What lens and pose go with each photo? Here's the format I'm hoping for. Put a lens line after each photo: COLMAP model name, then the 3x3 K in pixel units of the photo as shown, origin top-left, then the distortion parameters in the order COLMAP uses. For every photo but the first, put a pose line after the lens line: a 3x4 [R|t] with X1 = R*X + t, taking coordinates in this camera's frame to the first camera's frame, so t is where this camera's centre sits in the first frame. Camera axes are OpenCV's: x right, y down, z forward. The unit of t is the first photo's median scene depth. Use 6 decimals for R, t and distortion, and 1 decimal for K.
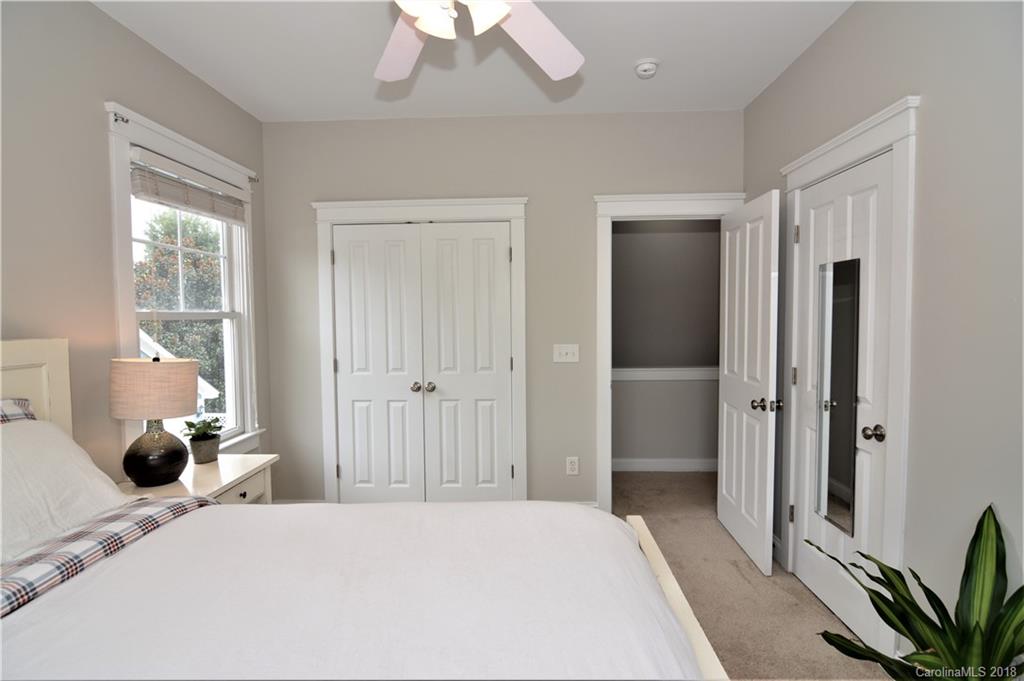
lens RADIAL K [[492.4, 0, 512.9], [0, 492.4, 336.3], [0, 0, 1]] dist [-0.004024, -0.003787]
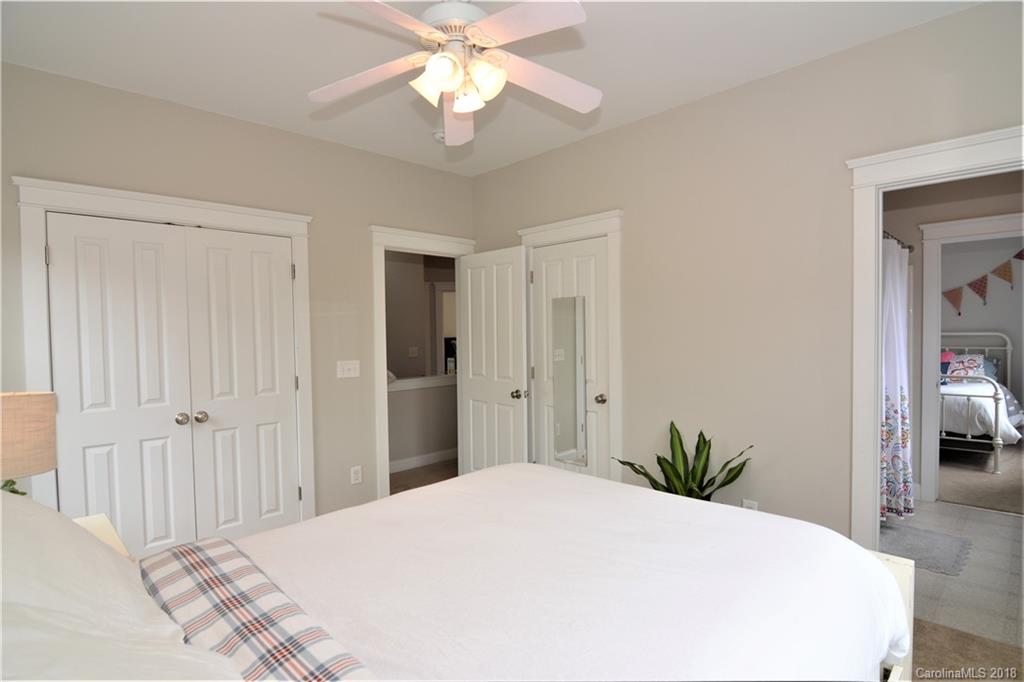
lens RADIAL K [[492.4, 0, 513.9], [0, 492.4, 339.3], [0, 0, 1]] dist [-0.004024, -0.003787]
pose [[0.700800, -0.011893, 0.713258, -0.396456], [0.040152, 0.998934, -0.022794, 0.009159], [-0.712227, 0.044613, 0.700530, 0.003167]]
